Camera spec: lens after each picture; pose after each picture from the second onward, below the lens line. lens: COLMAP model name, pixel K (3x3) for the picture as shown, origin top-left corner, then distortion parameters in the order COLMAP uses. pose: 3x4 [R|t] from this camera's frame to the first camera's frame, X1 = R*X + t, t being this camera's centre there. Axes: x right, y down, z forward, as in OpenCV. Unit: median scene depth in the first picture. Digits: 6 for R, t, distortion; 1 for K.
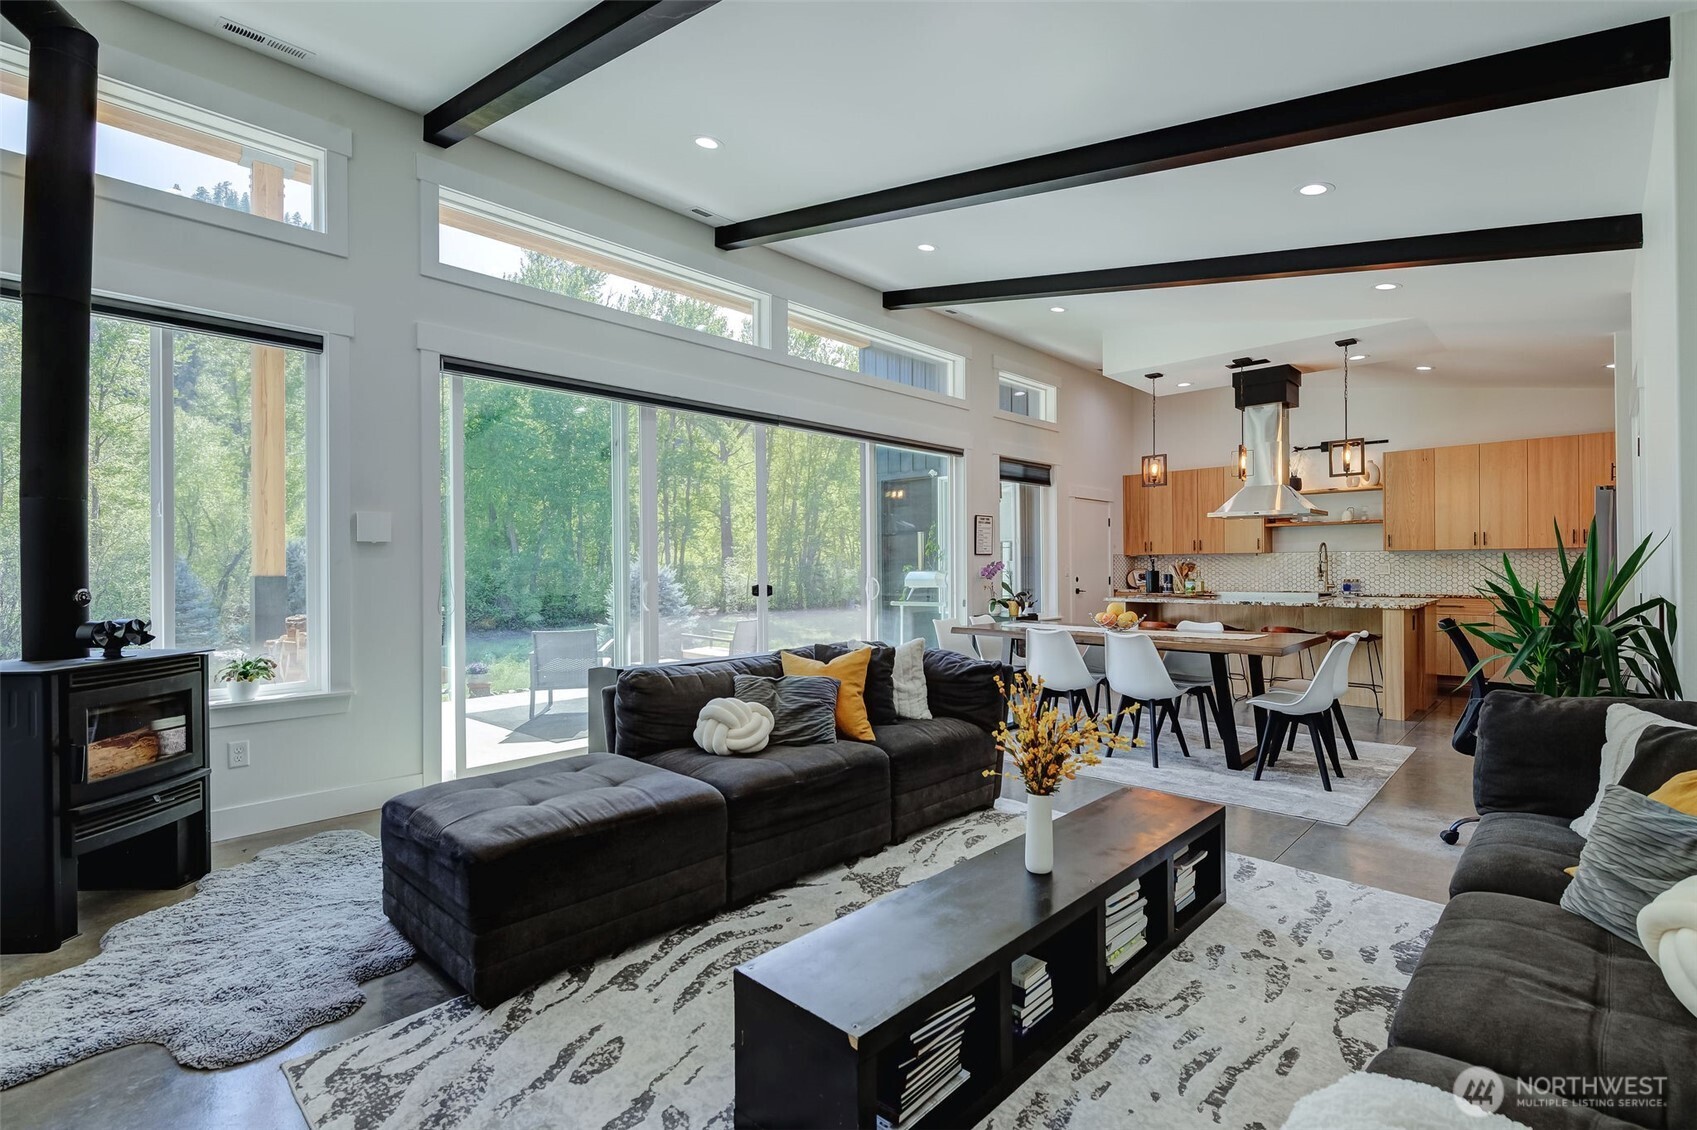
lens RADIAL K [[770.9, 0, 886.6], [0, 770.9, 562.7], [0, 0, 1]] dist [0.013107, -0.000027]
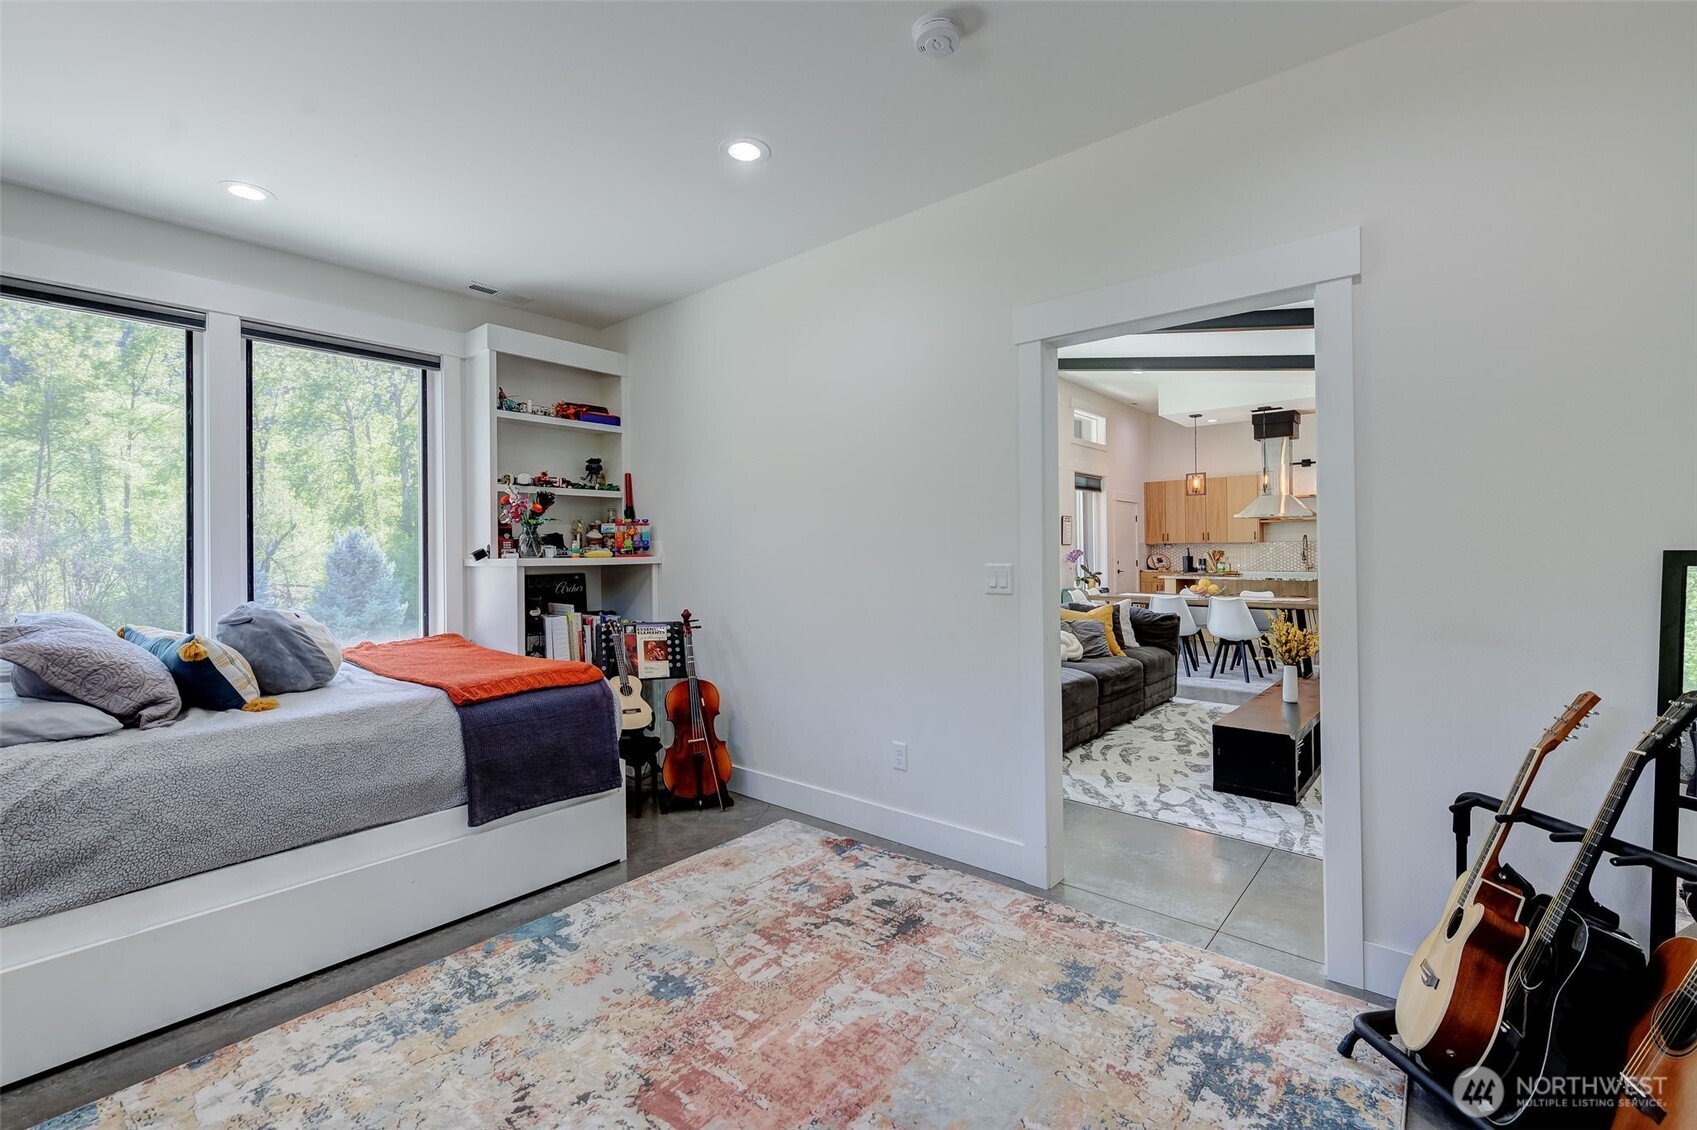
lens RADIAL K [[714.0, 0, 845.7], [0, 714.0, 543.5], [0, 0, 1]] dist [0.003183, 0.000100]
pose [[0.999804, -0.001300, 0.019776, -0.487406], [0.001374, 0.999992, -0.003686, -0.013965], [-0.019771, 0.003712, 0.999798, -0.428286]]
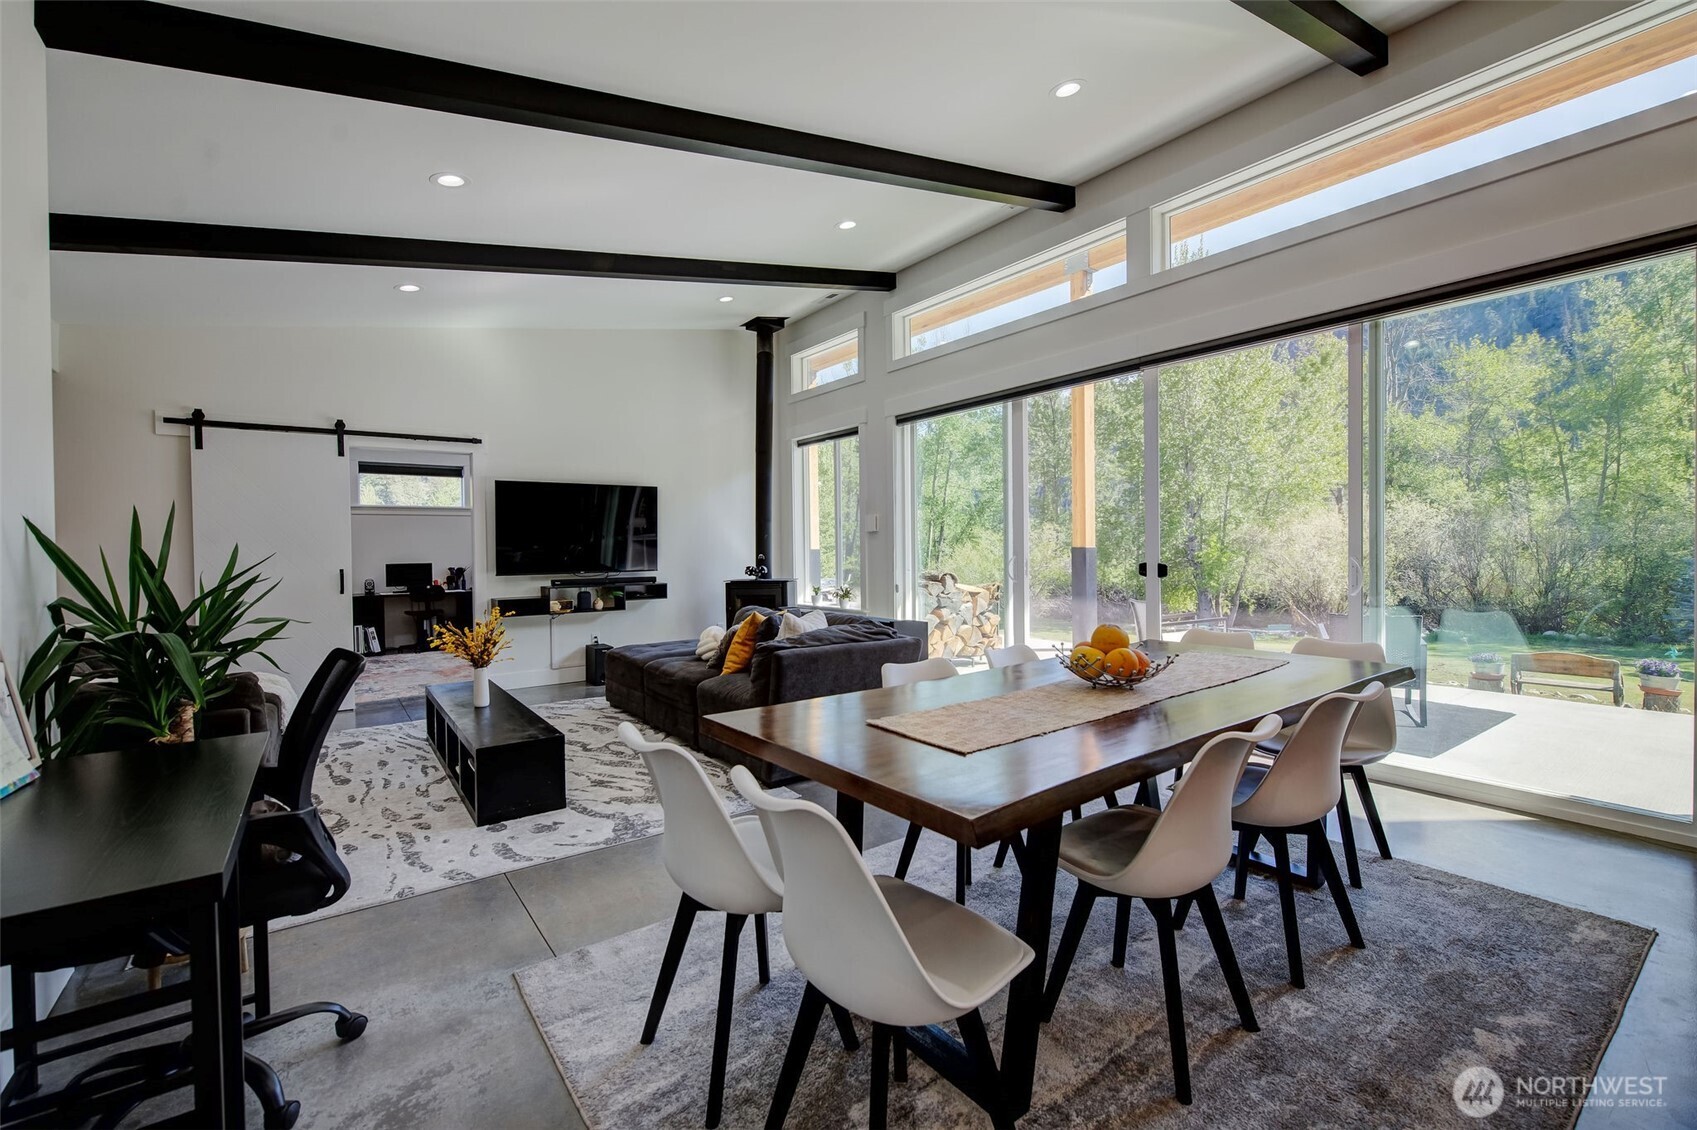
lens RADIAL K [[728.3, 0, 862.3], [0, 728.3, 554.6], [0, 0, 1]] dist [0.003447, 0.000059]
pose [[-0.178747, 0.016745, -0.983753, 0.847441], [0.018259, 0.999739, 0.013700, 0.003652], [0.983726, -0.015513, -0.179006, 1.055634]]
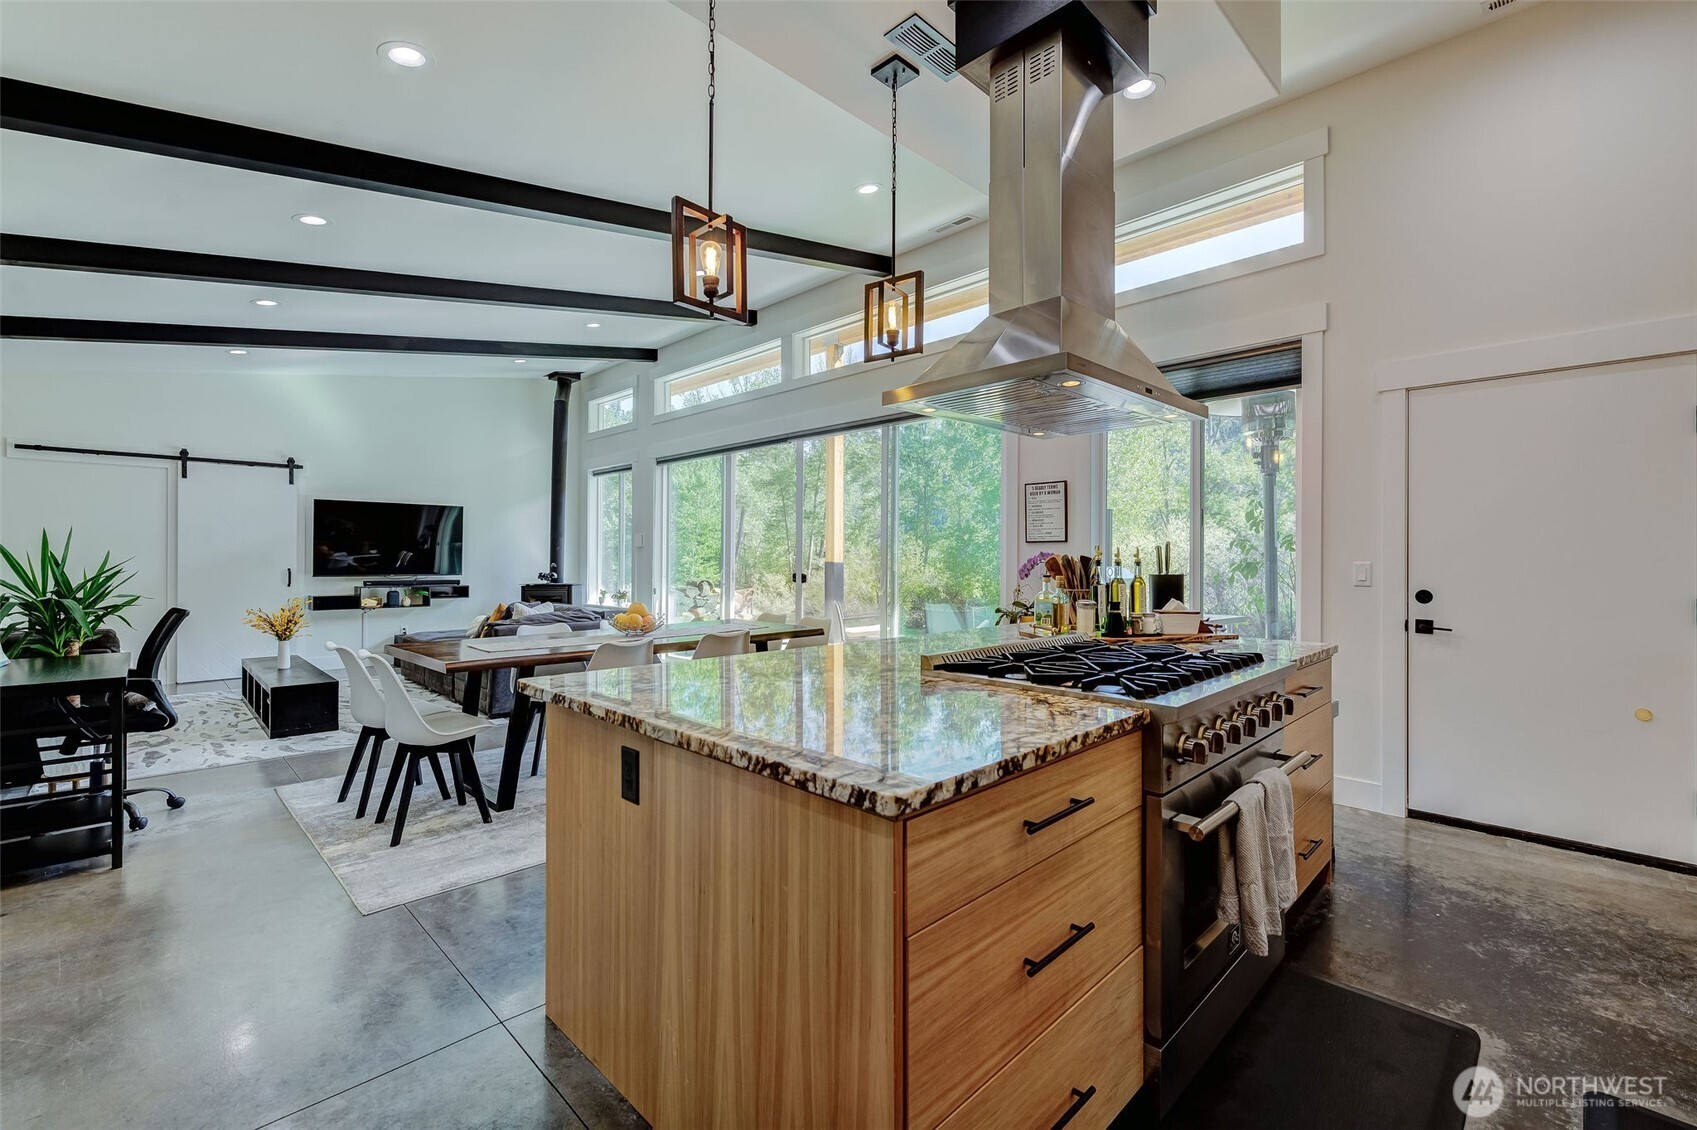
lens RADIAL K [[728.3, 0, 862.3], [0, 728.3, 554.6], [0, 0, 1]] dist [0.003447, 0.000059]
pose [[-0.038296, -0.002504, -0.999263, 1.238183], [-0.000346, 0.999997, -0.002492, 0.002468], [0.999266, 0.000250, -0.038297, 1.444598]]
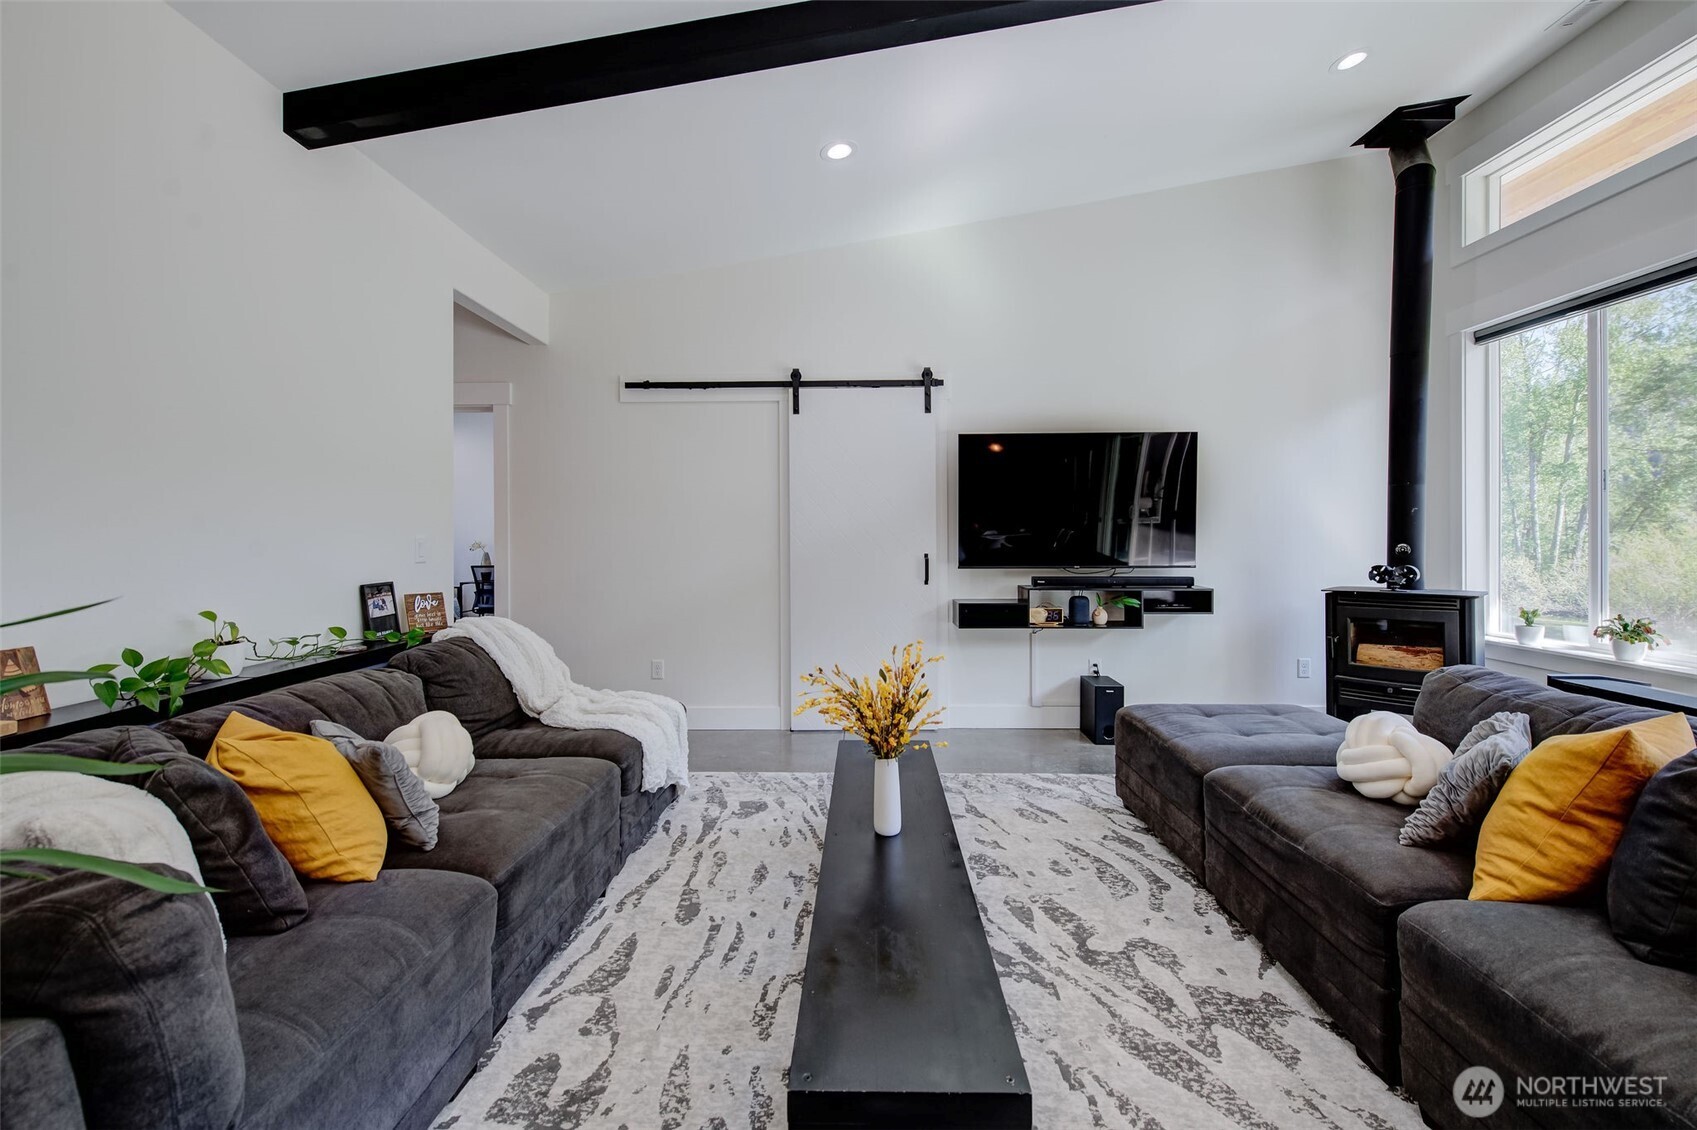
lens RADIAL K [[714.0, 0, 845.7], [0, 714.0, 543.5], [0, 0, 1]] dist [0.003183, 0.000100]
pose [[-0.753900, 0.013046, -0.656860, 0.390620], [0.011072, 0.999913, 0.007152, 0.007222], [0.656896, -0.001881, -0.753979, 0.770695]]
